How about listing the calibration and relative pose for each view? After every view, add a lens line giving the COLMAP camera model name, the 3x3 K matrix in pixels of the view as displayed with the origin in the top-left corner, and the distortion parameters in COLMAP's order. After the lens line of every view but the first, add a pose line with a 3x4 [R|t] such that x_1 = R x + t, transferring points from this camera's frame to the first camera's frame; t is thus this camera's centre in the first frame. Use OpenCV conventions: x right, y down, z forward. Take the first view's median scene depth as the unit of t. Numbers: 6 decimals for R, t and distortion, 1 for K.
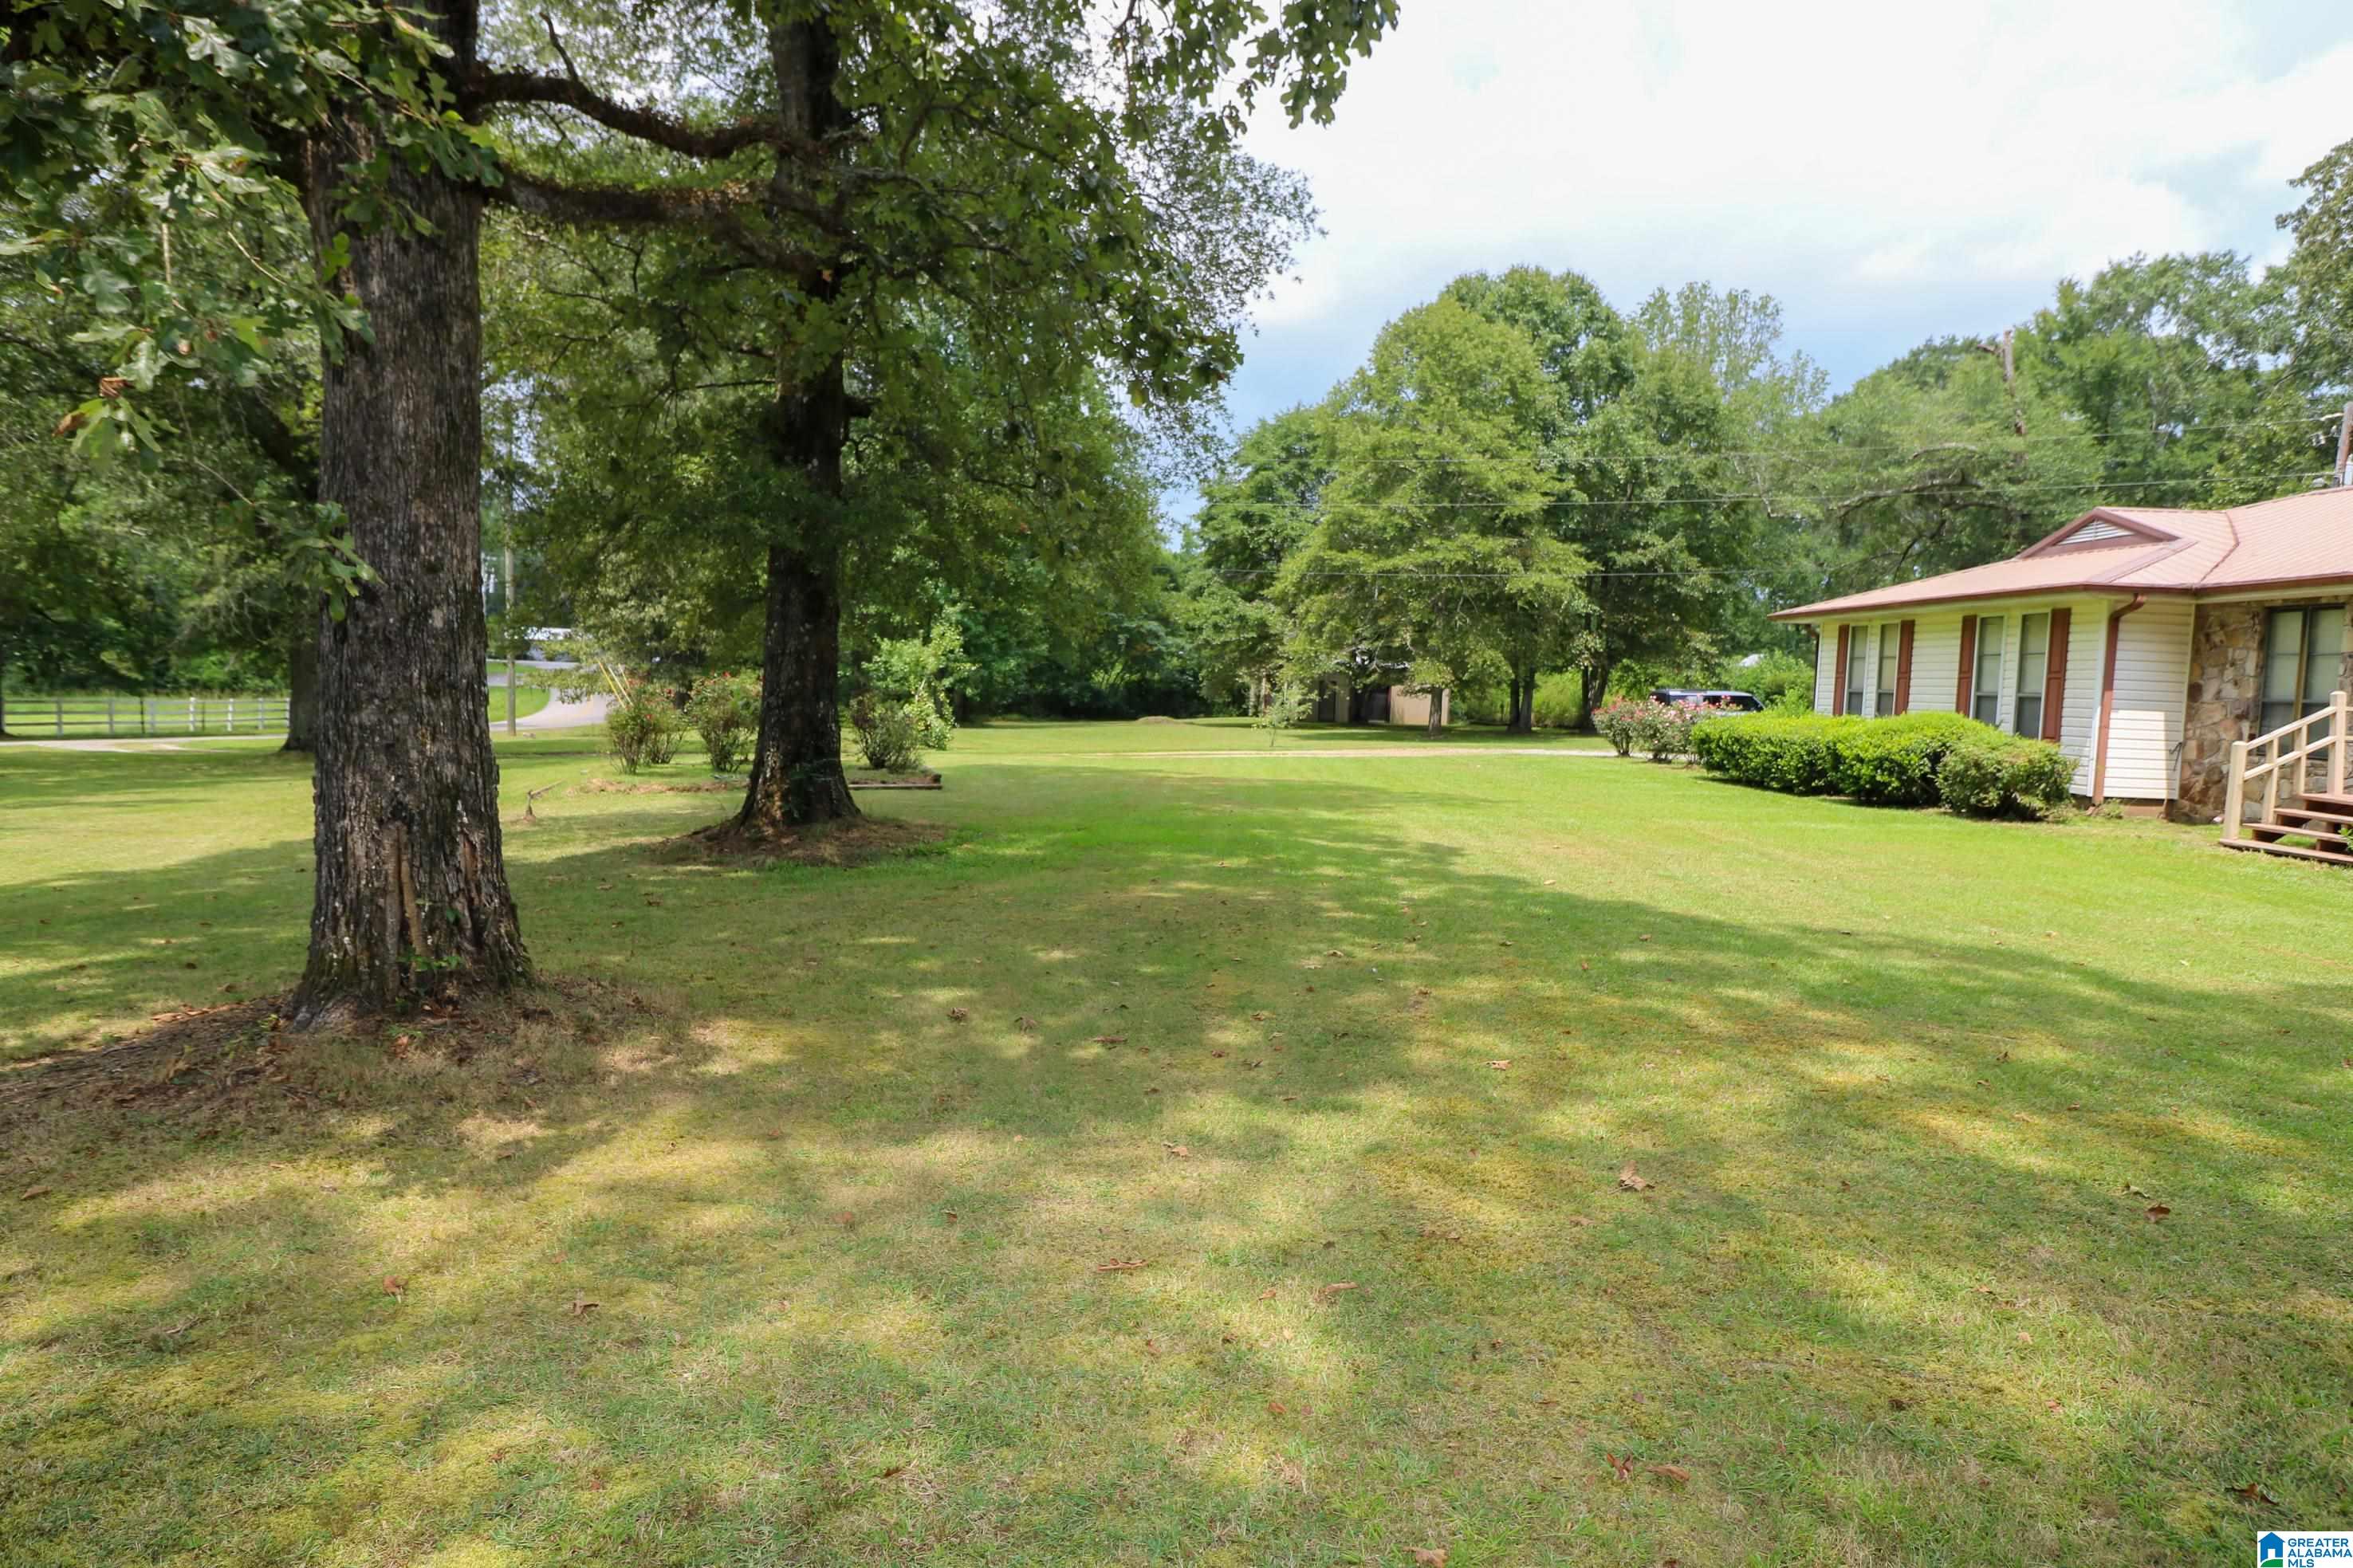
lens RADIAL K [[1296.0, 0, 1175.4], [0, 1296.0, 786.3], [0, 0, 1]] dist [0.000223, 0.000009]
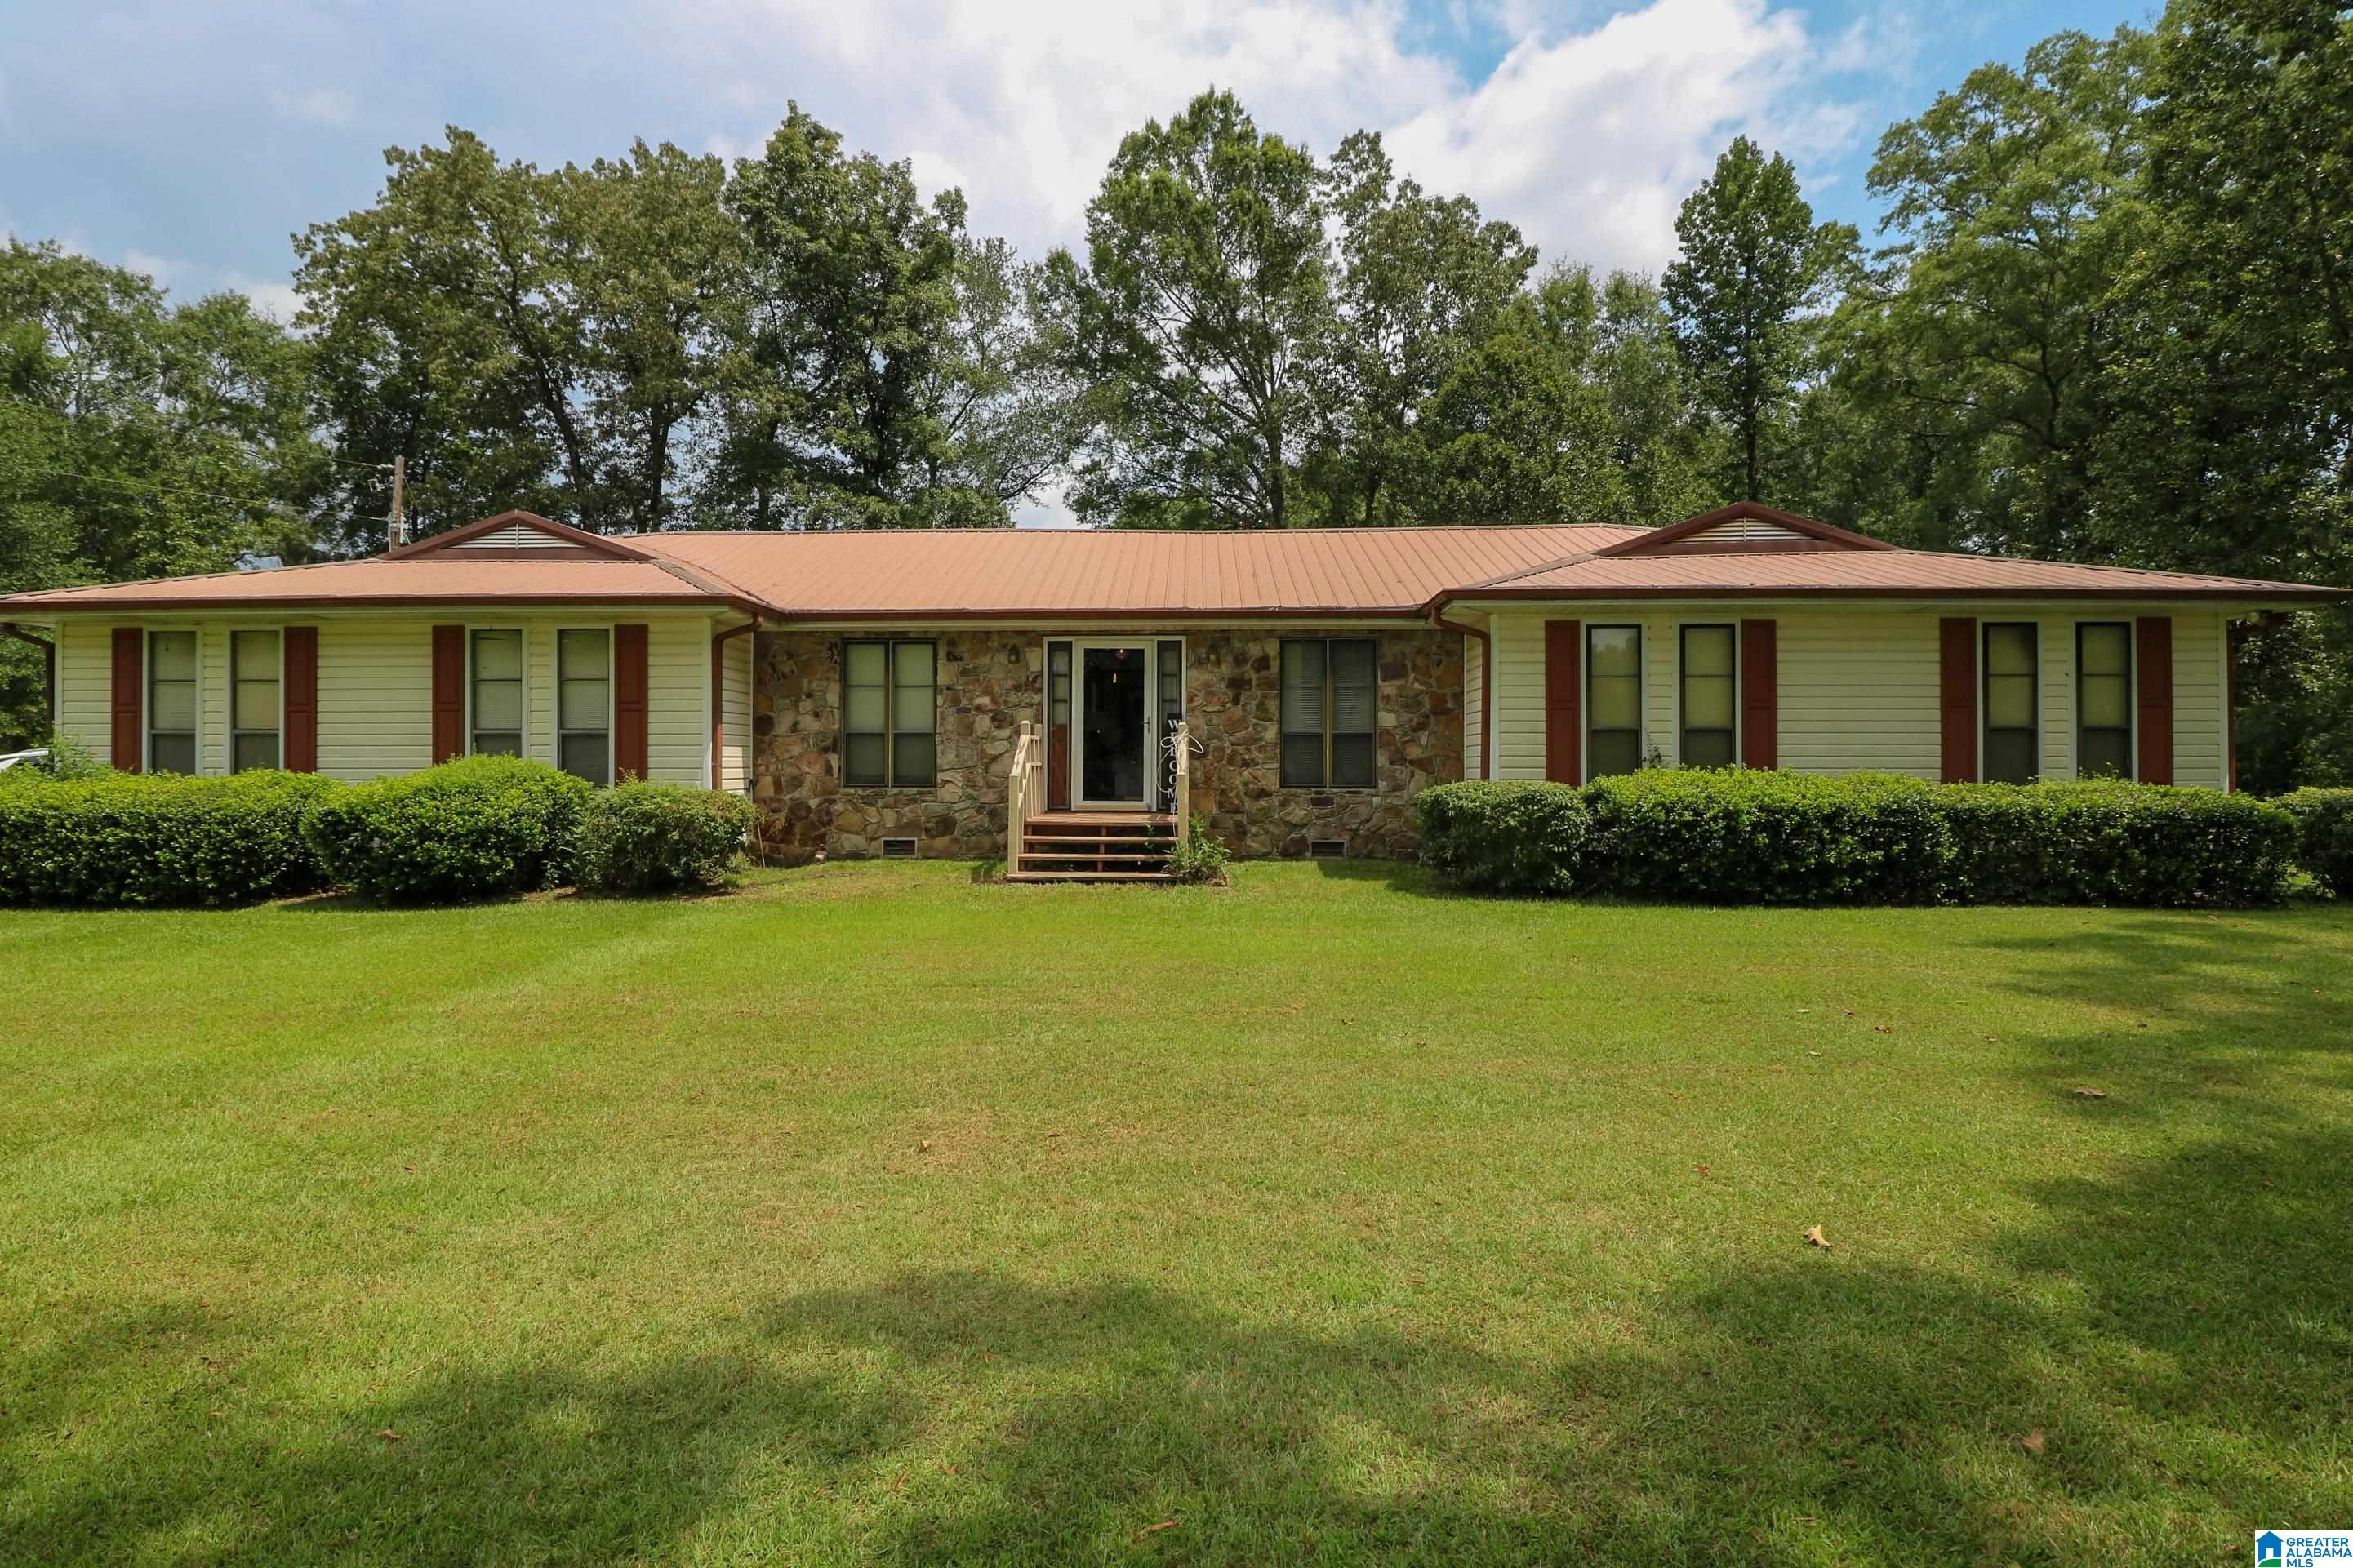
lens RADIAL K [[1129.0, 0, 1171.6], [0, 1129.0, 757.5], [0, 0, 1]] dist [-0.001925, -0.009978]
pose [[0.045026, -0.042336, 0.998088, -0.014160], [0.086074, 0.995551, 0.038345, -0.050615], [-0.995271, 0.084183, 0.048469, 0.616490]]
